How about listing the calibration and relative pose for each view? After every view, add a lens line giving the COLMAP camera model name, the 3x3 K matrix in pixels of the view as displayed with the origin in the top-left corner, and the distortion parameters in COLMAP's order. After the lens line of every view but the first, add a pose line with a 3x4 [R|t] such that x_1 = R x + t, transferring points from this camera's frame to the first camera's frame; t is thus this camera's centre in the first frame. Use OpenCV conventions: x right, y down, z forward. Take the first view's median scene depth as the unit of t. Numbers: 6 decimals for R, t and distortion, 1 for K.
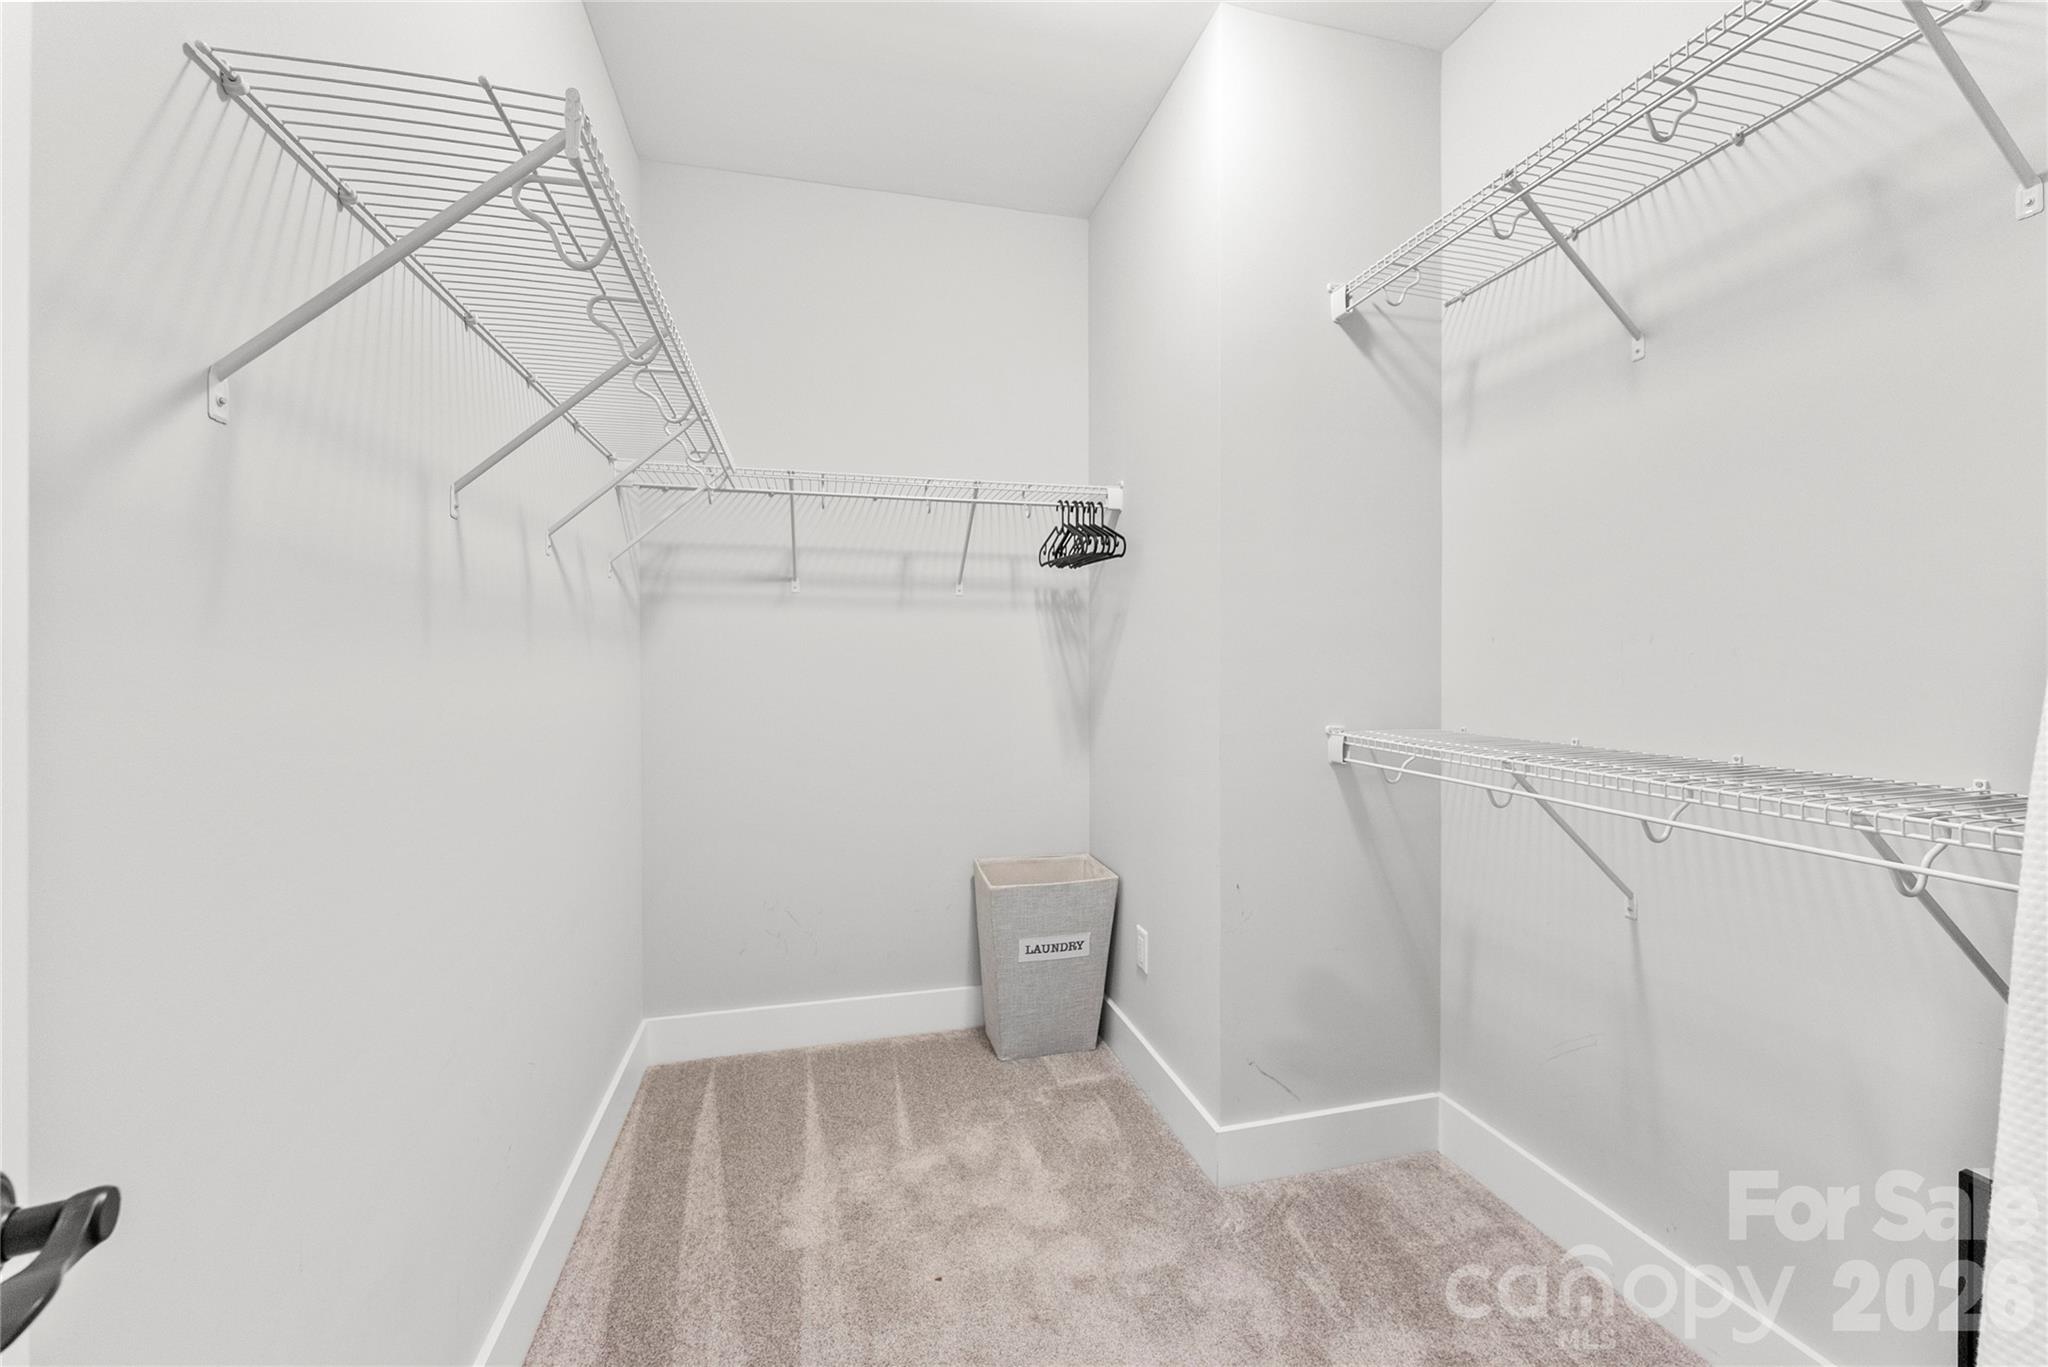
lens RADIAL K [[833.0, 0, 1027.6], [0, 833.0, 674.6], [0, 0, 1]] dist [-0.000247, -0.000333]
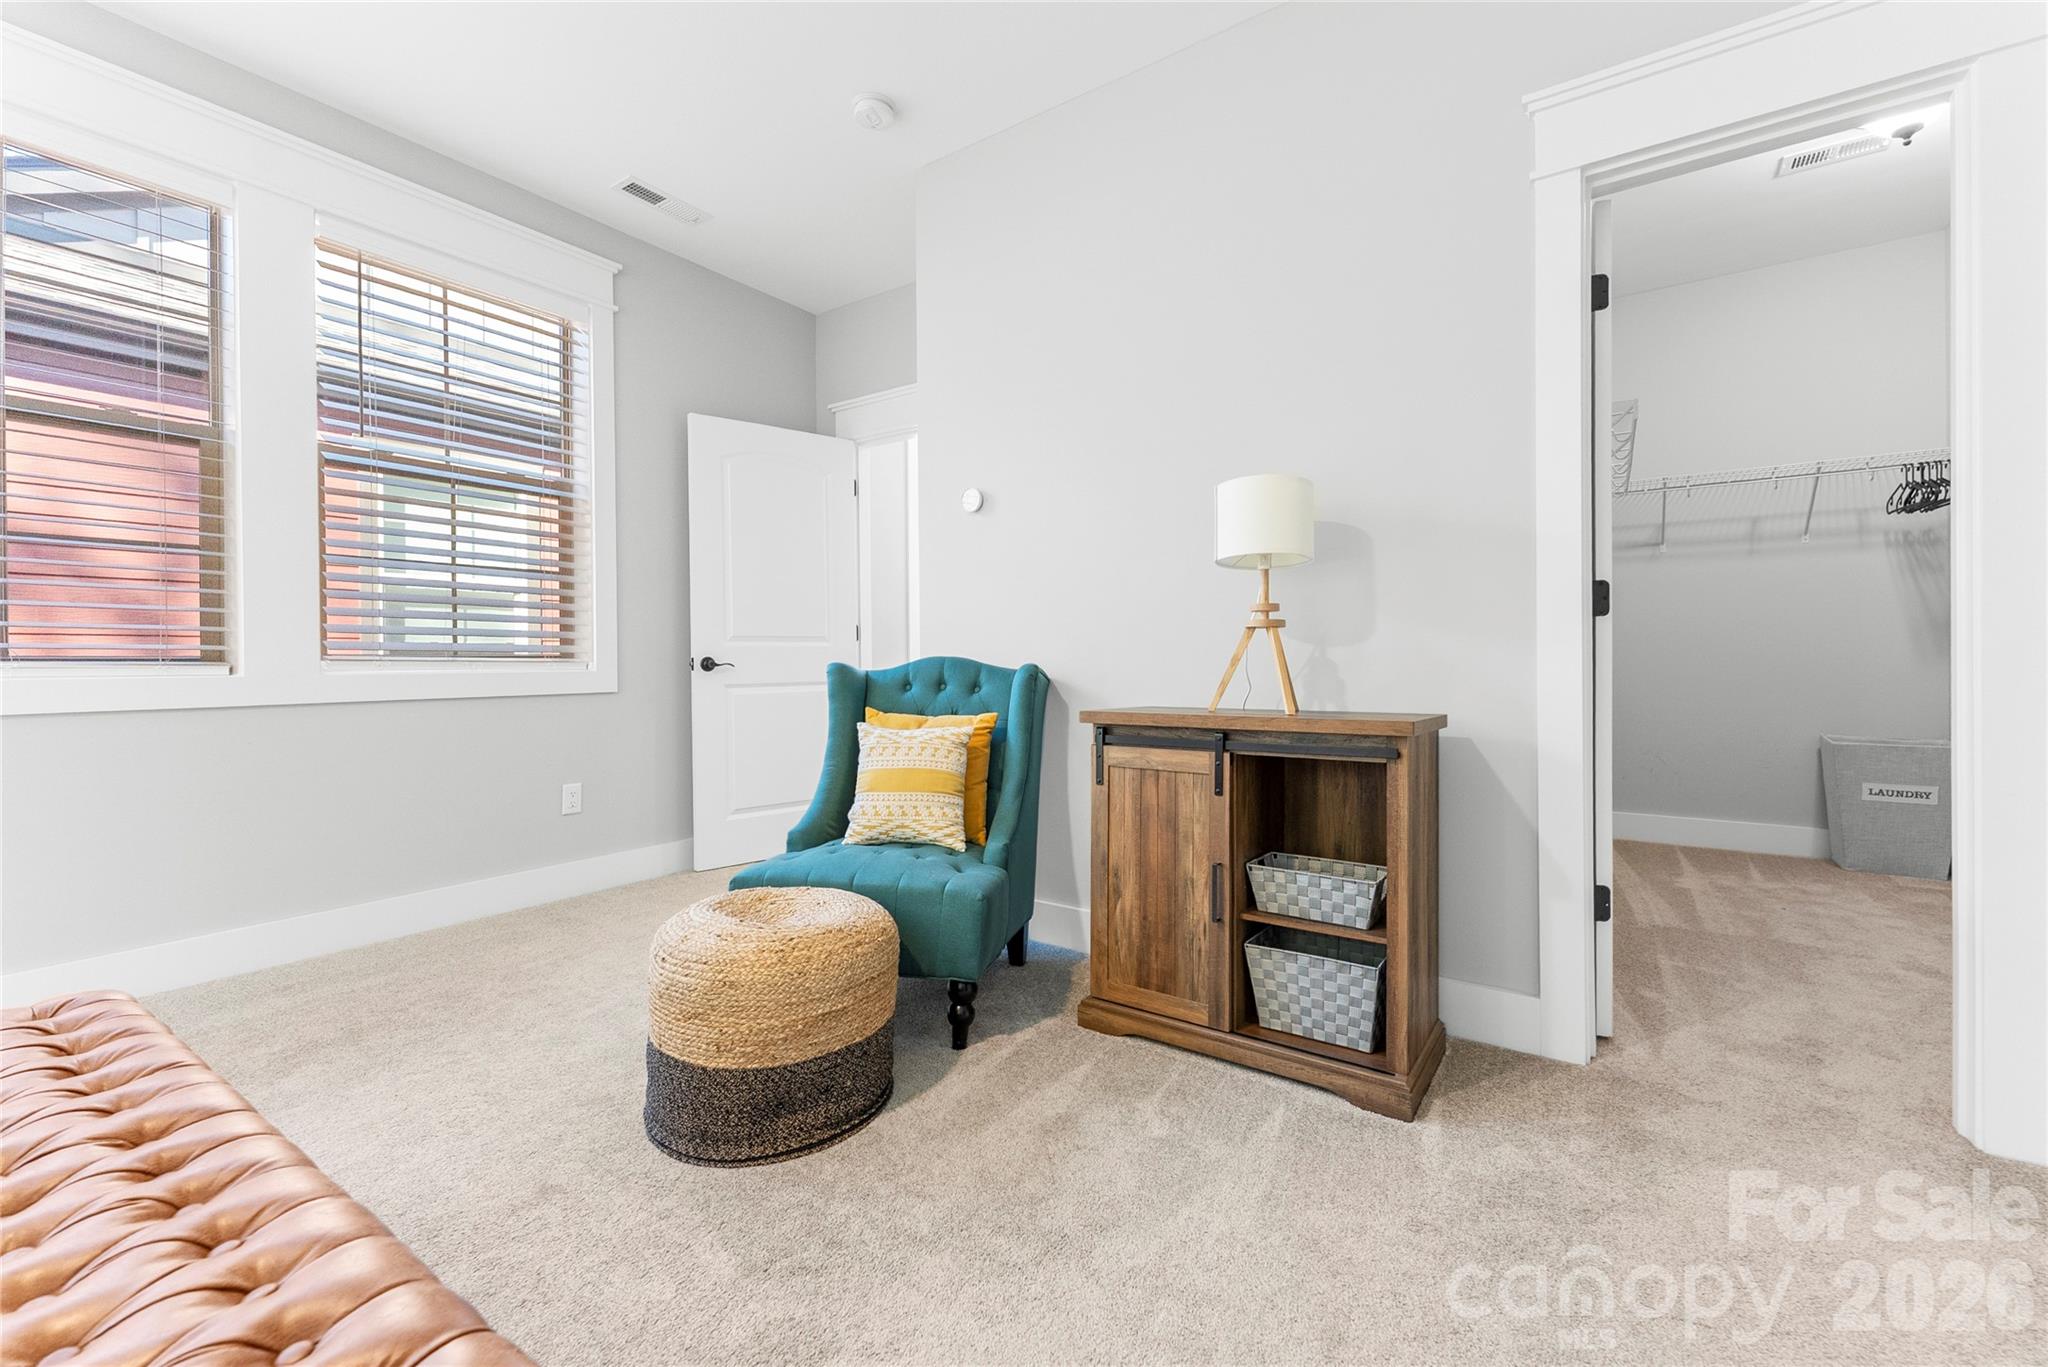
lens RADIAL K [[833.0, 0, 1048.8], [0, 833.0, 658.0], [0, 0, 1]] dist [-0.000247, -0.000333]
pose [[0.674443, -0.003712, -0.738318, 0.092237], [-0.001017, 0.999982, -0.005957, 0.106491], [0.738326, 0.004768, 0.674427, -0.868179]]
